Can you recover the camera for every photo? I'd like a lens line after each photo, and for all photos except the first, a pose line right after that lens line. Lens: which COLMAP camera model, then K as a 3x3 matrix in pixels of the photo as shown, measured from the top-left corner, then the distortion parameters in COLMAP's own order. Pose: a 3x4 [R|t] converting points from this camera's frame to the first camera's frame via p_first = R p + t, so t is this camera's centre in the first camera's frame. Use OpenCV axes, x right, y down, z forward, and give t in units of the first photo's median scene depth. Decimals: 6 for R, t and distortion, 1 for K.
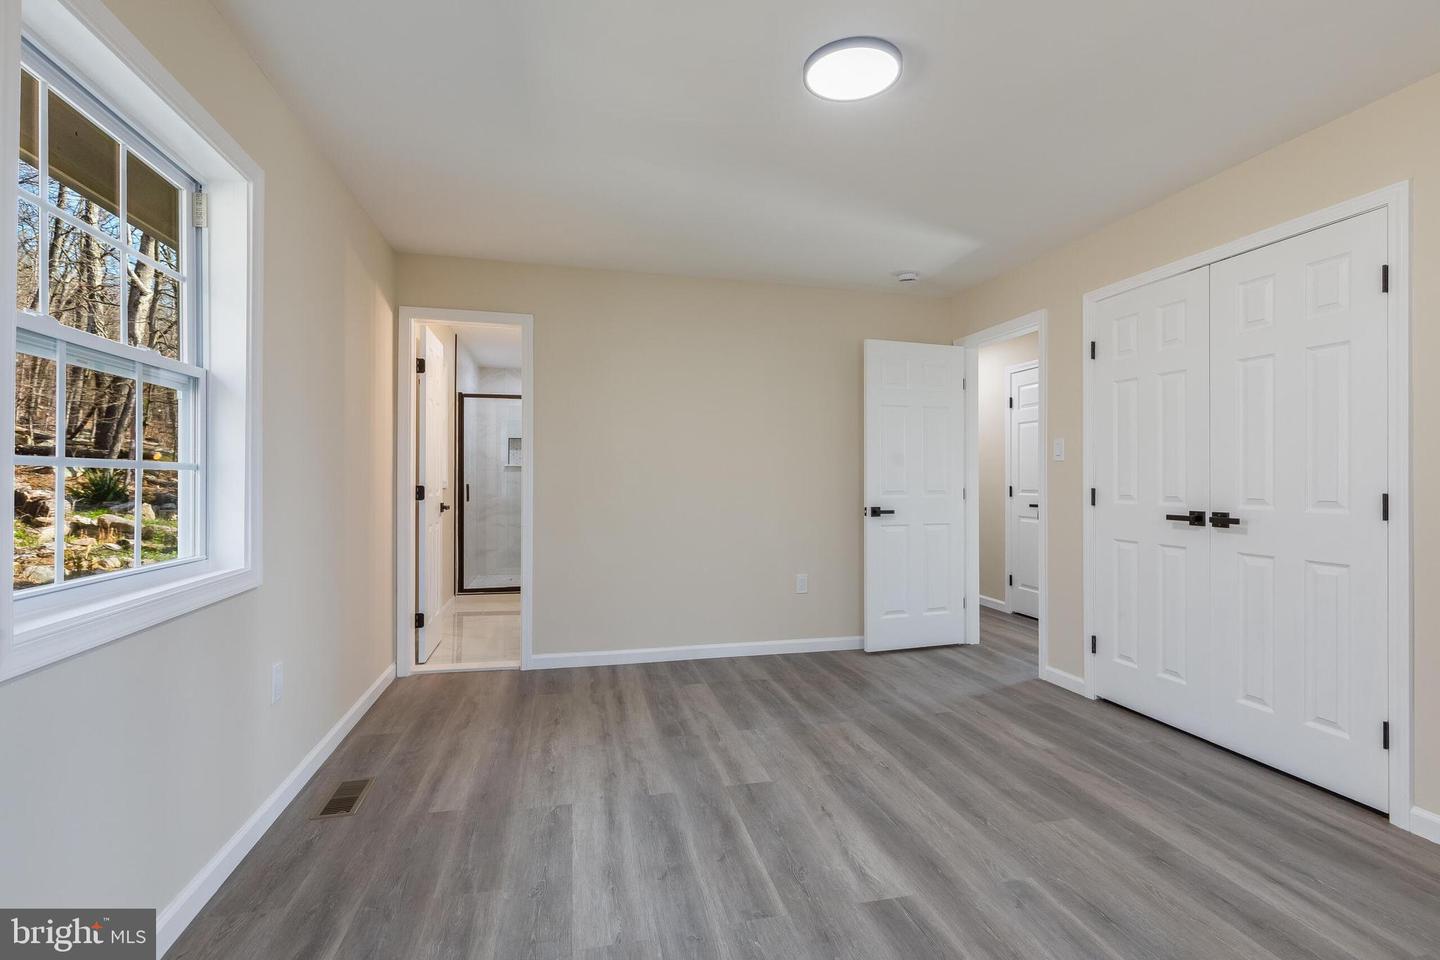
lens RADIAL K [[637.6, 0, 722.5], [0, 637.6, 475.0], [0, 0, 1]] dist [0.001064, 0.000094]
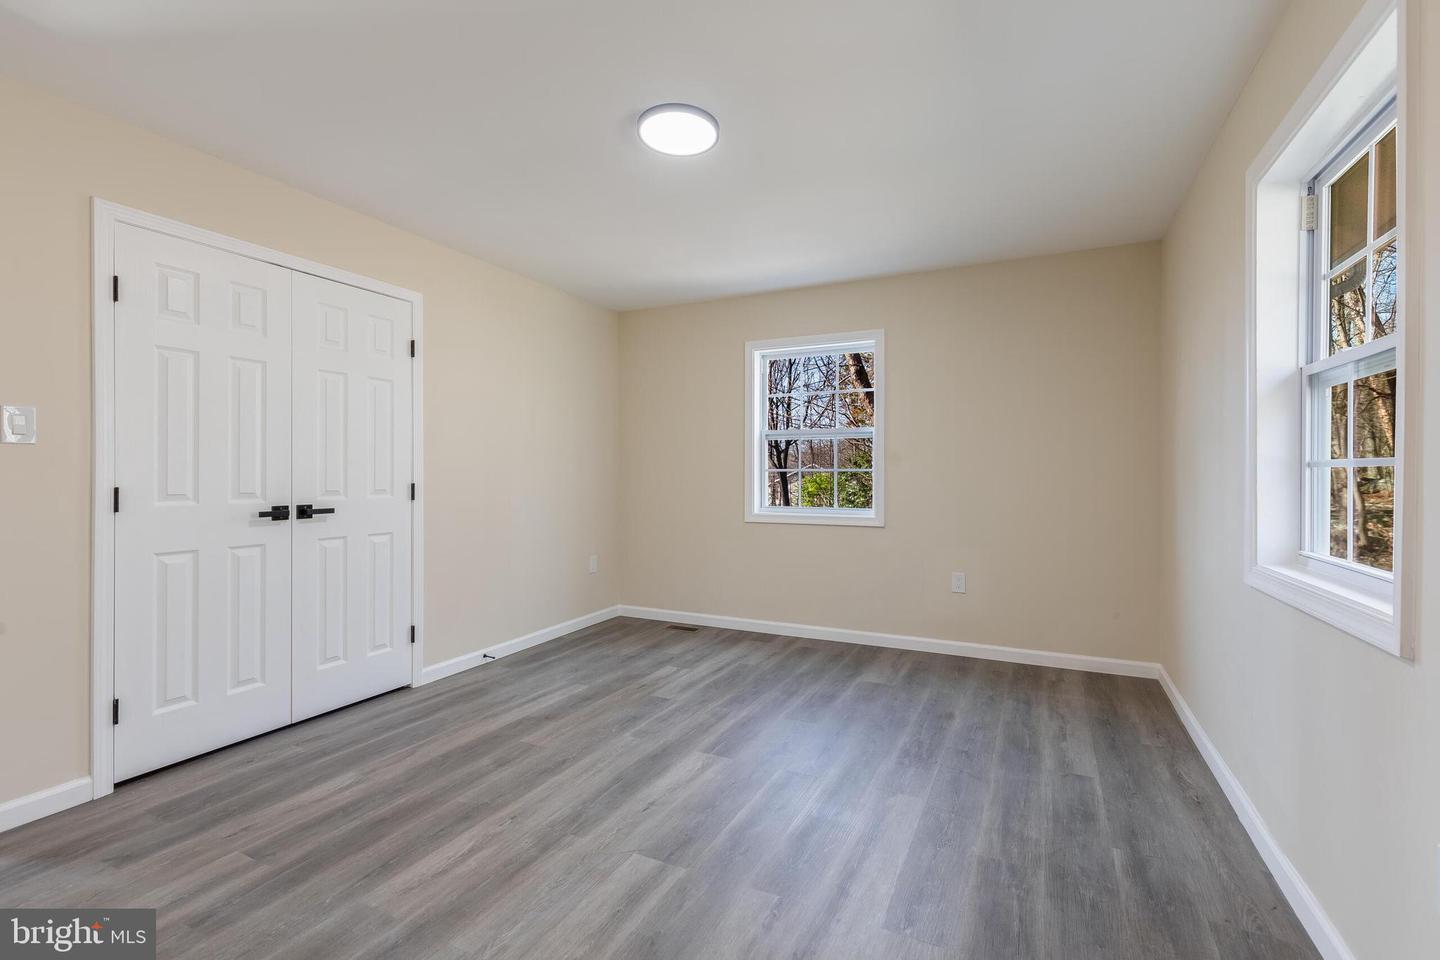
lens RADIAL K [[637.6, 0, 722.5], [0, 637.6, 475.0], [0, 0, 1]] dist [0.001064, 0.000094]
pose [[-0.765046, -0.001845, 0.643973, -0.517655], [-0.003848, 0.999991, -0.001706, 0.008074], [-0.643964, -0.003784, -0.765047, 1.537469]]
